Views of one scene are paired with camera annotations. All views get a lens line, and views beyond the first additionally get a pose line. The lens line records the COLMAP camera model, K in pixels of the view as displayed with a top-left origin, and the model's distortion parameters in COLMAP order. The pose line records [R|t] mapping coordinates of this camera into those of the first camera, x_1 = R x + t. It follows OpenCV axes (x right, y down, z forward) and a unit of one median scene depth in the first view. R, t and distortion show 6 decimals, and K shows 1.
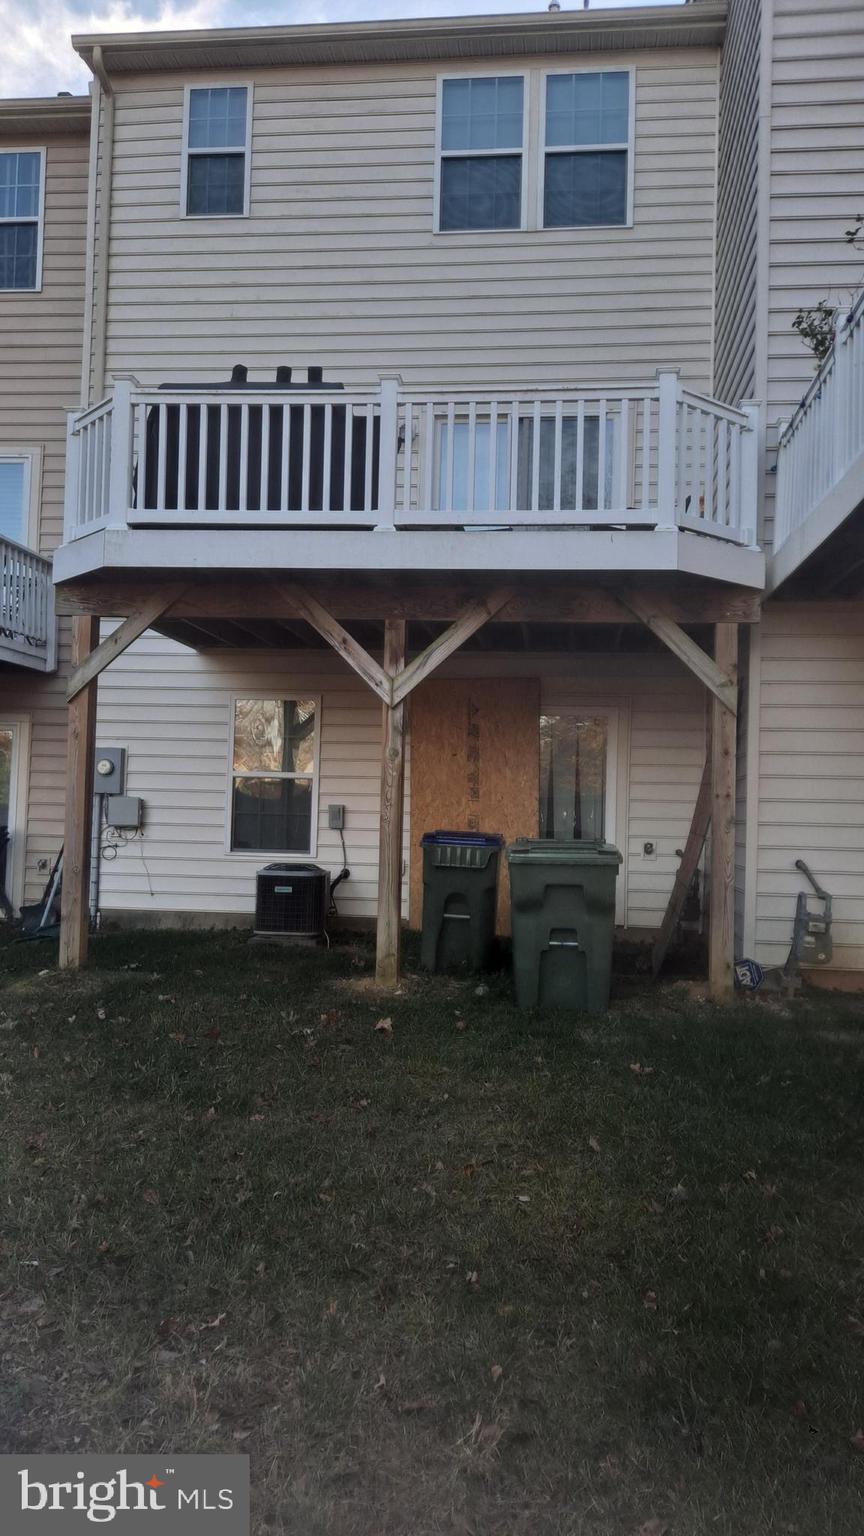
lens RADIAL K [[1119.5, 0, 432.0], [0, 1119.5, 768.0], [0, 0, 1]] dist [0.092340, -0.066876]
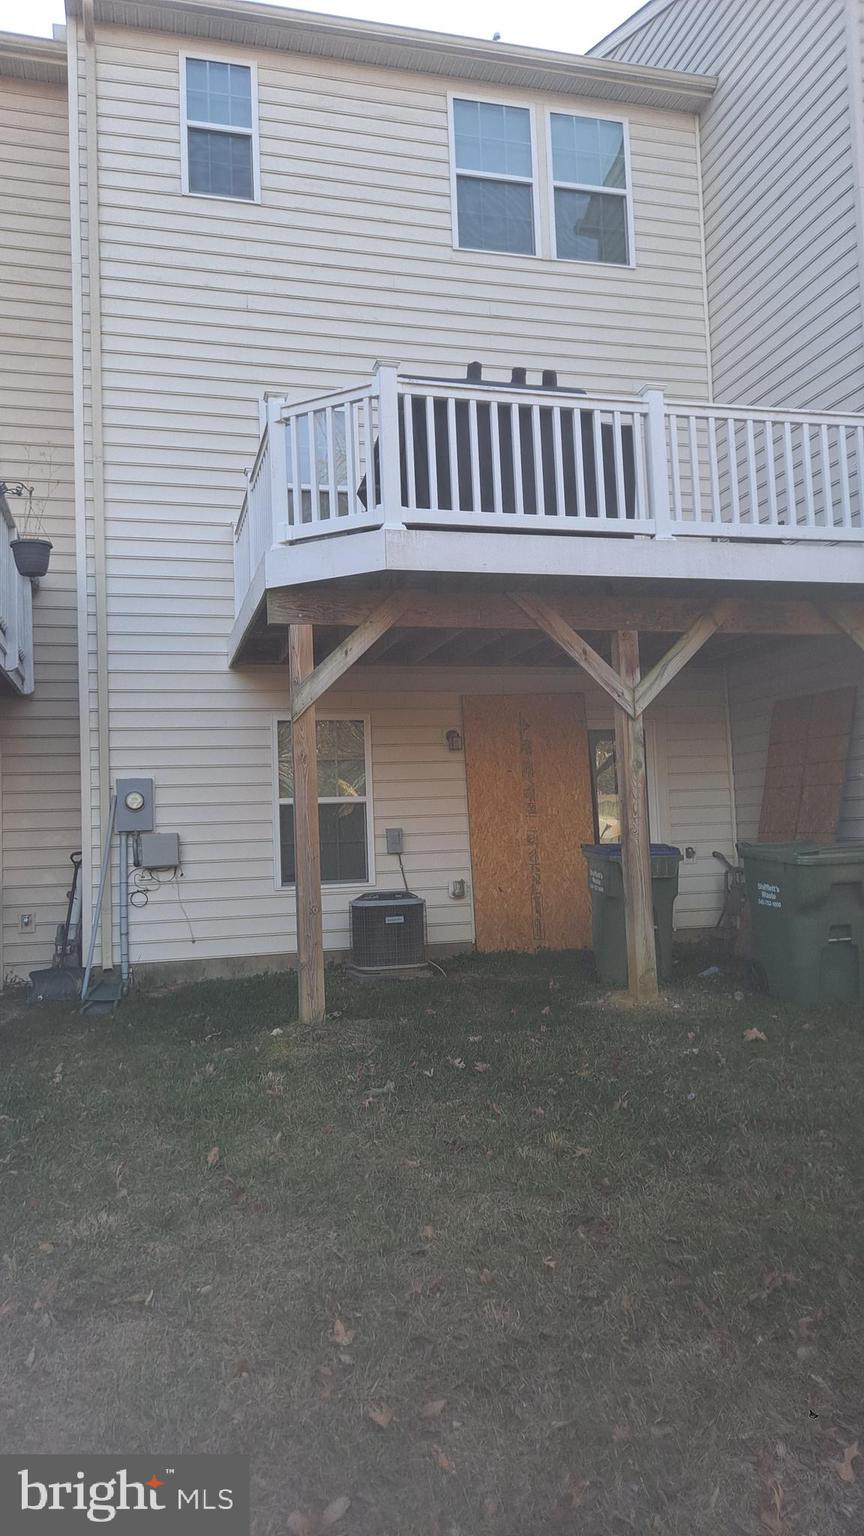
lens RADIAL K [[1104.6, 0, 432.0], [0, 1104.6, 768.0], [0, 0, 1]] dist [0.081436, -0.060888]
pose [[0.928348, -0.037209, 0.369845, -0.398908], [0.045911, 0.998837, -0.014752, -0.003133], [-0.368866, 0.030674, 0.928976, 0.113351]]
